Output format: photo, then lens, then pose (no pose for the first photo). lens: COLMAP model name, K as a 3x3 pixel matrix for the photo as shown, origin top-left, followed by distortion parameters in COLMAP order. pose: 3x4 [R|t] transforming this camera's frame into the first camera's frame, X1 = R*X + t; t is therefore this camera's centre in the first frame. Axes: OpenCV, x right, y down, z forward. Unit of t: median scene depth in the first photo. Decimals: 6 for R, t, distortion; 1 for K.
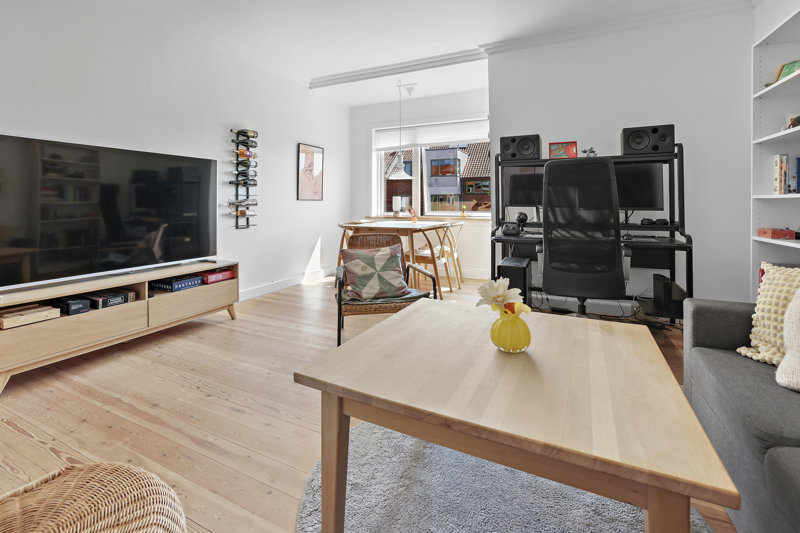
lens RADIAL K [[357.2, 0, 388.1], [0, 357.2, 206.6], [0, 0, 1]] dist [-0.025997, 0.000214]
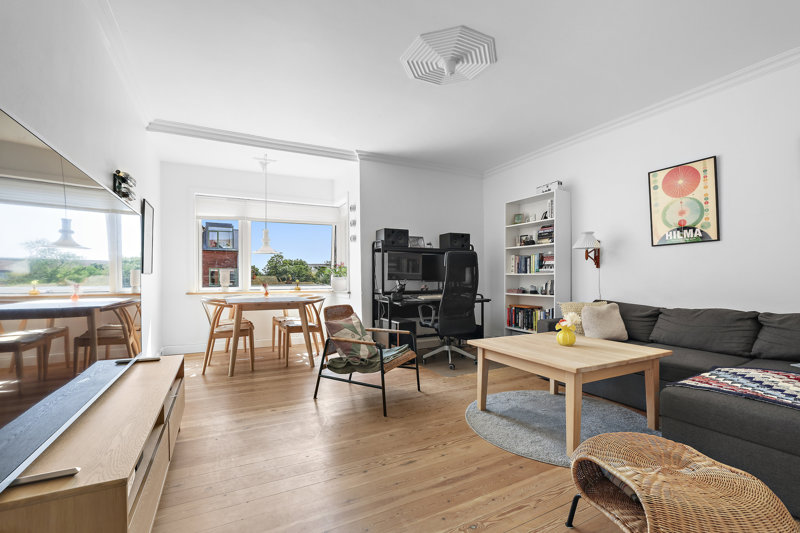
lens RADIAL K [[340.9, 0, 378.7], [0, 340.9, 288.0], [0, 0, 1]] dist [-0.026586, 0.000216]
pose [[0.625451, -0.028912, 0.779728, -0.845384], [0.007423, 0.999489, 0.031106, -0.012223], [-0.780228, -0.013668, 0.625345, 0.257679]]
